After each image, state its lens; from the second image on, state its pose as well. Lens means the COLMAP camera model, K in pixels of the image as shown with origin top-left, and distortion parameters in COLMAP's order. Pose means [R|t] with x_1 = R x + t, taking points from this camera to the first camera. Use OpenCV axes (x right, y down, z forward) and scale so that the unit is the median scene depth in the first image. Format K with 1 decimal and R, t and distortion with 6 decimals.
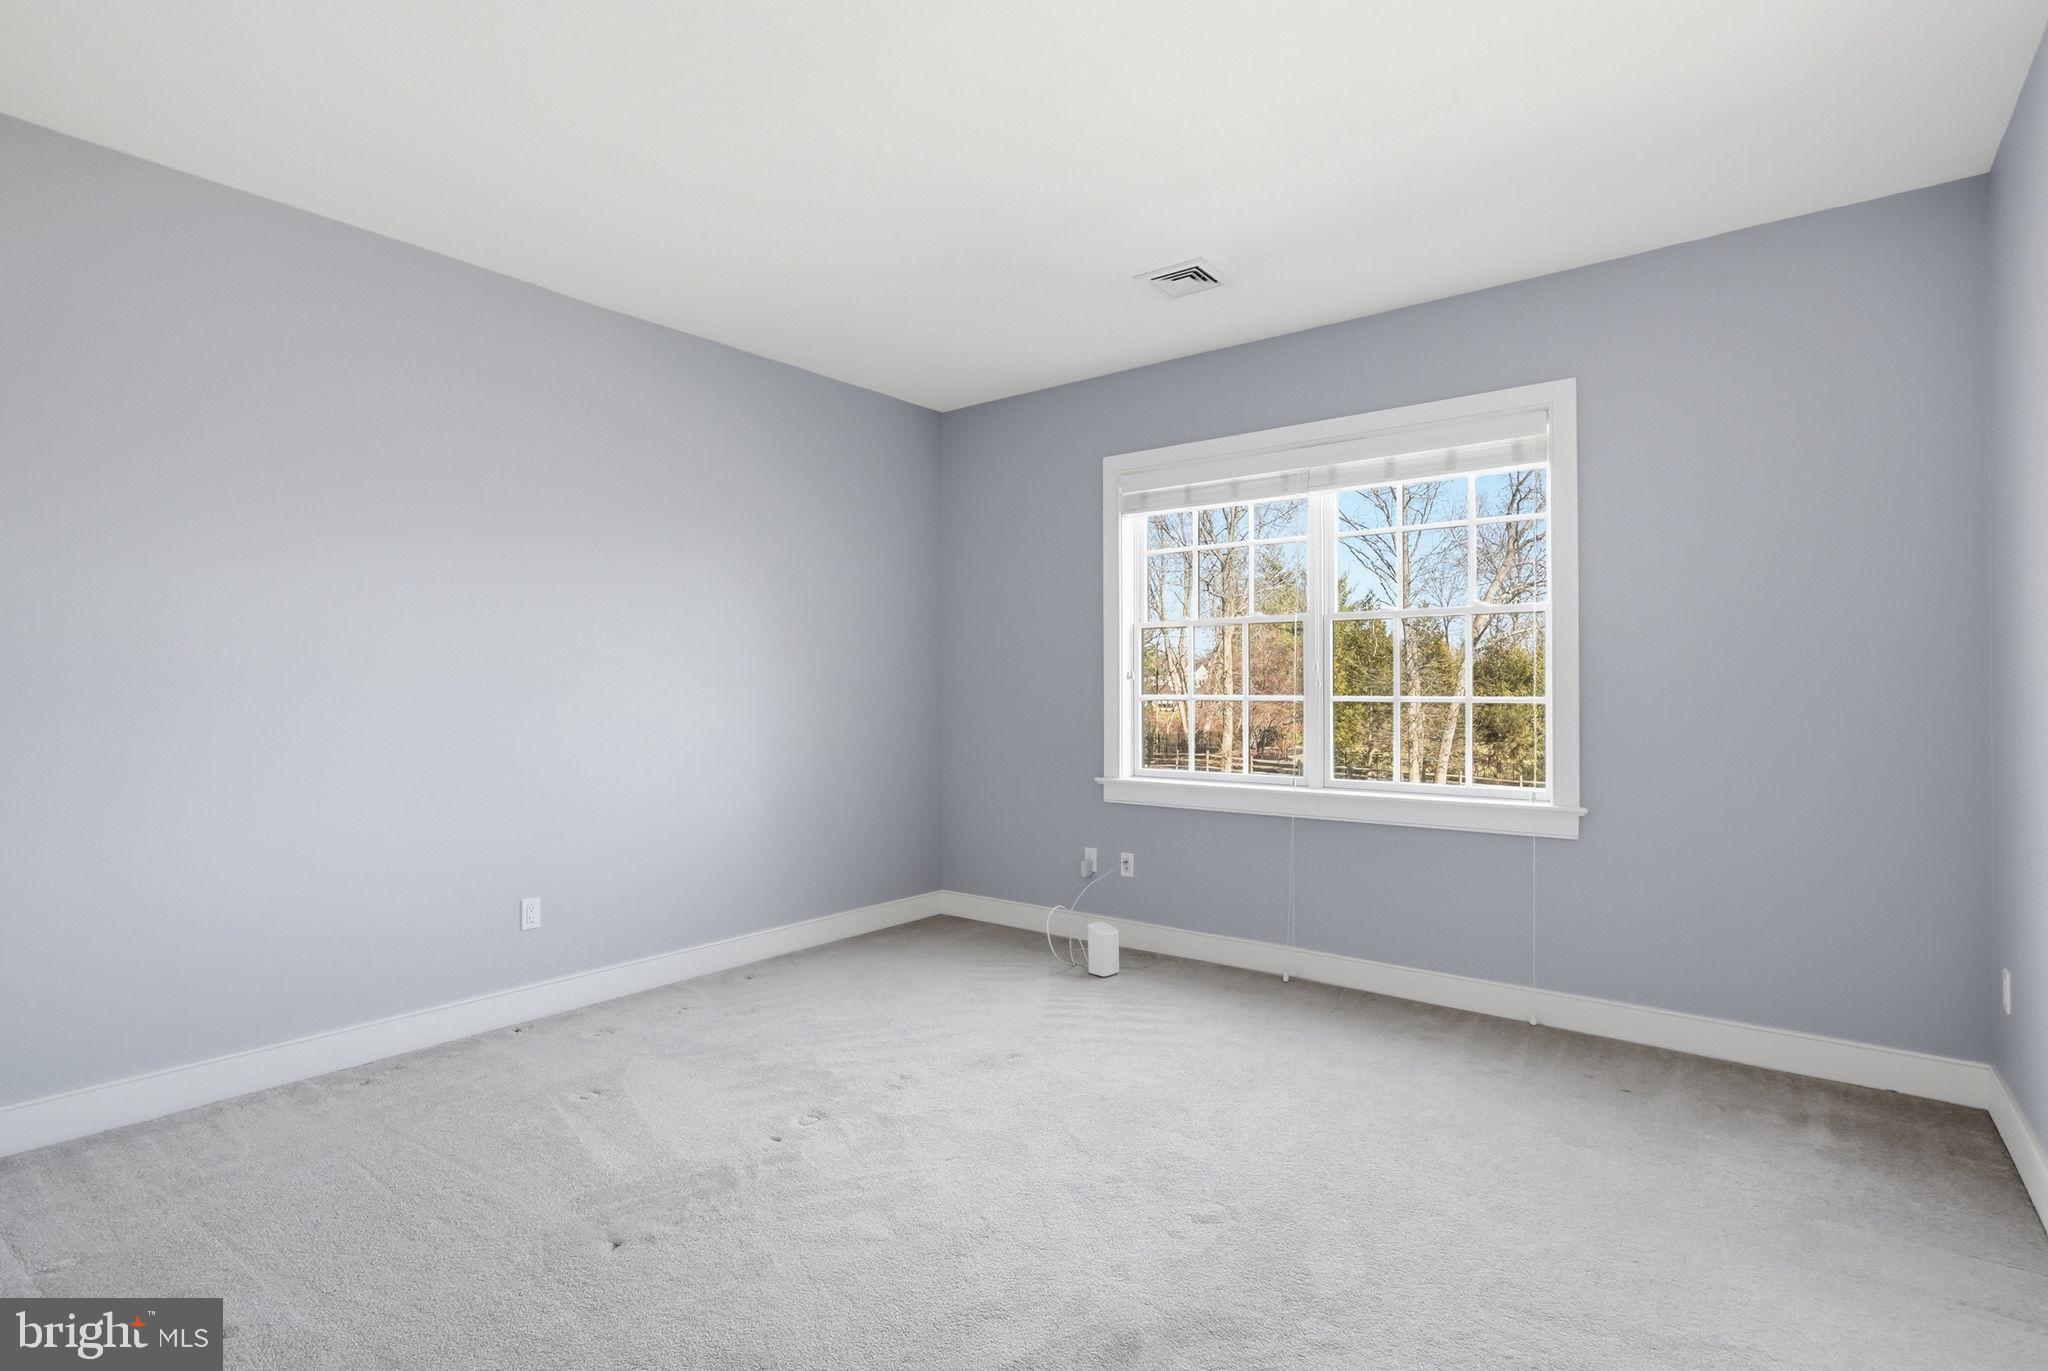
lens RADIAL K [[984.4, 0, 1024.0], [0, 984.4, 685.5], [0, 0, 1]] dist [-0.001869, 0.007501]
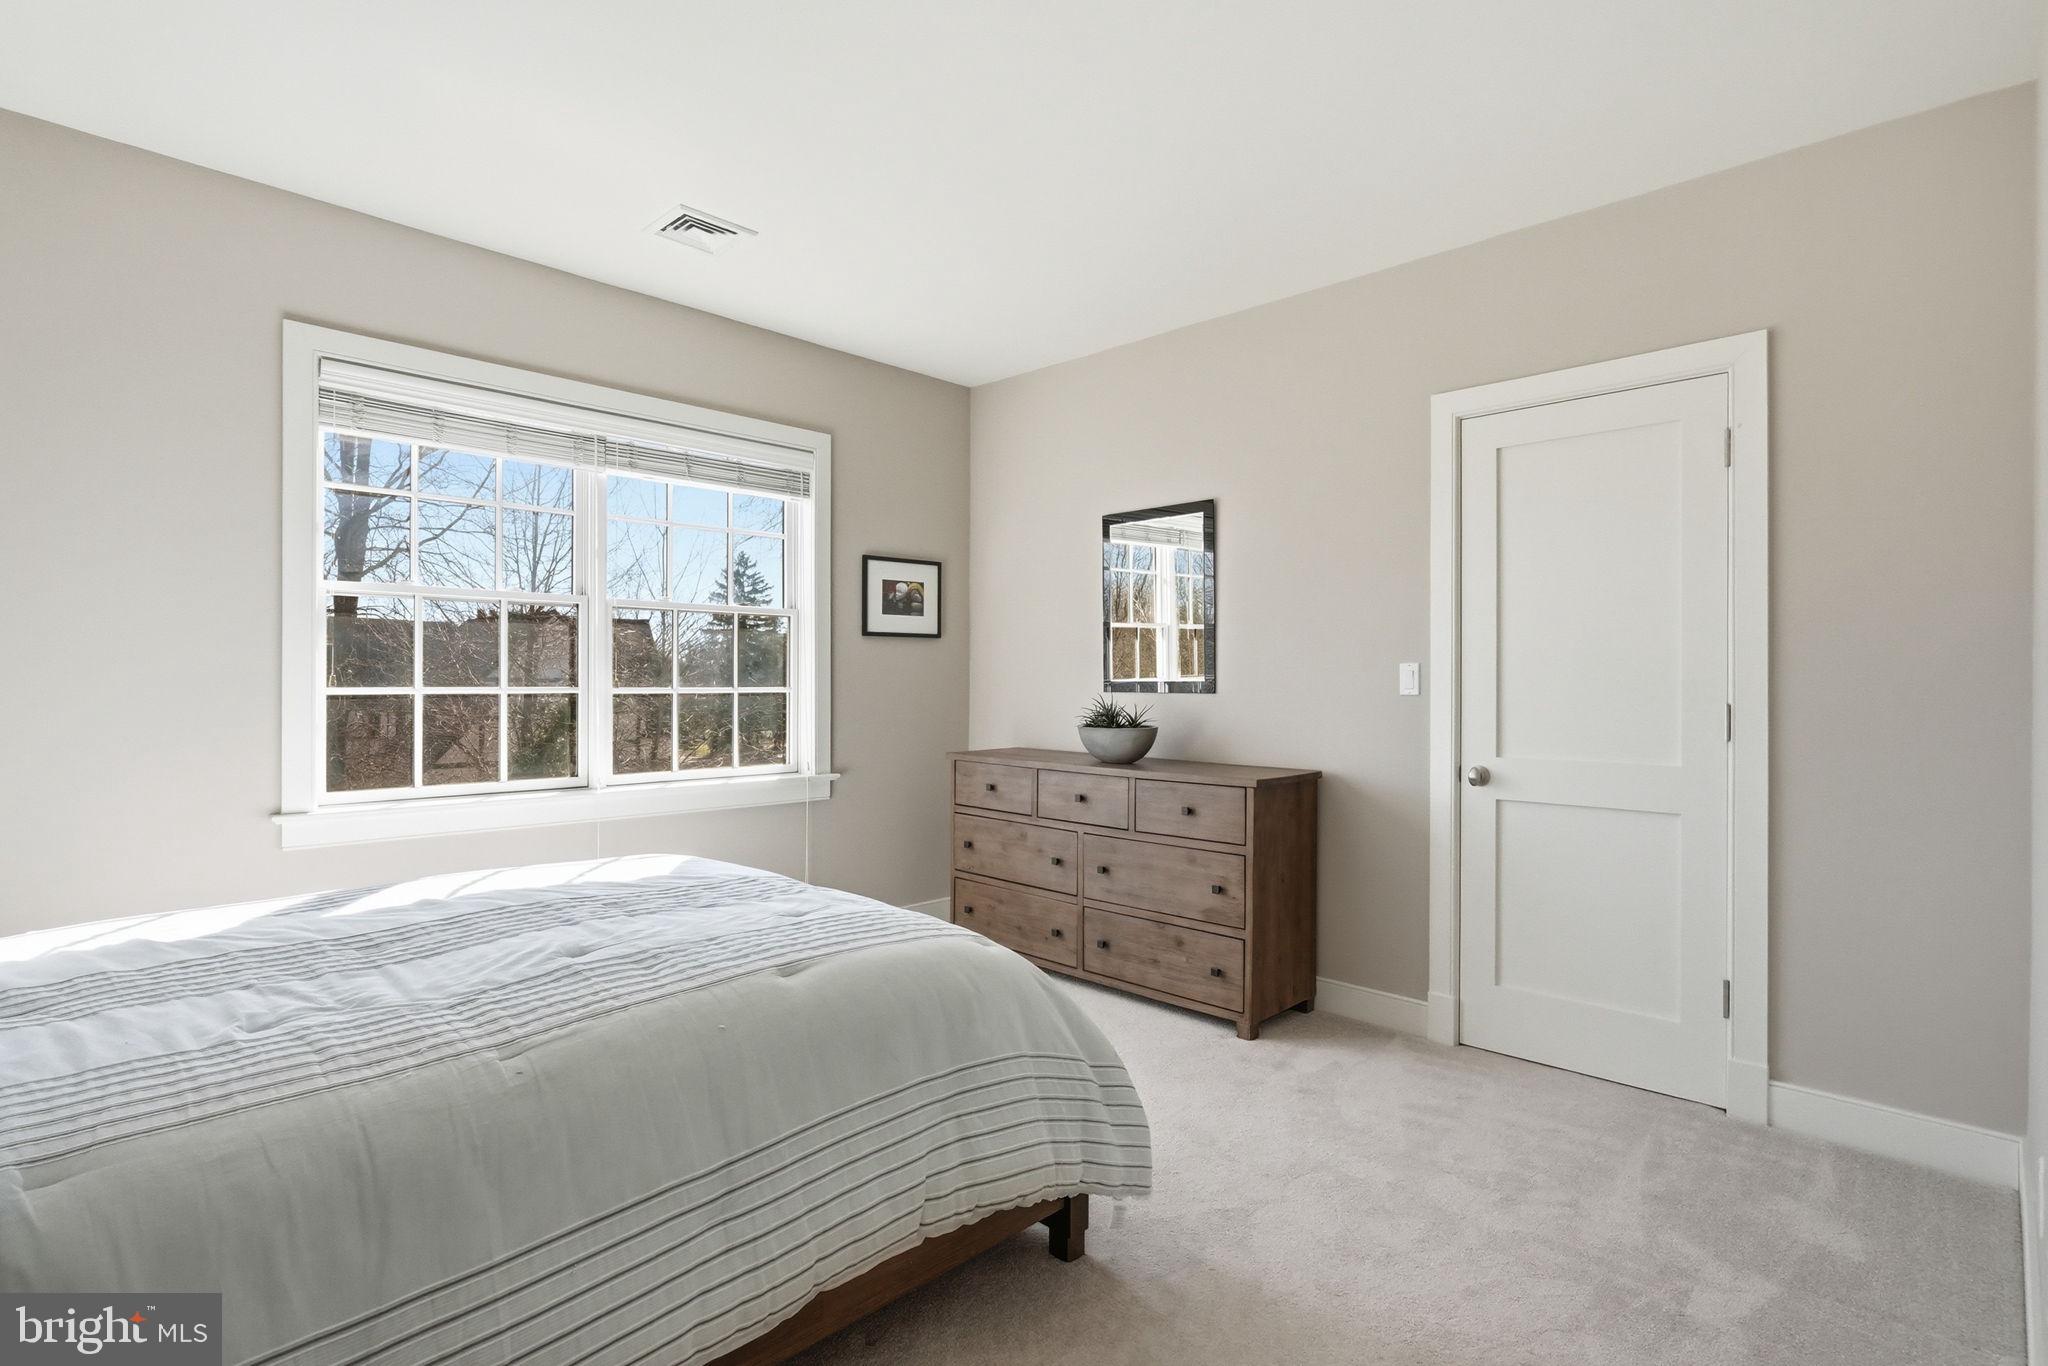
lens RADIAL K [[984.4, 0, 1024.0], [0, 984.4, 683.0], [0, 0, 1]] dist [-0.001869, 0.007501]
pose [[0.137245, -0.000852, 0.990537, -0.554072], [-0.007718, 0.999968, 0.001930, 0.001360], [-0.990507, -0.007910, 0.137234, 0.482275]]
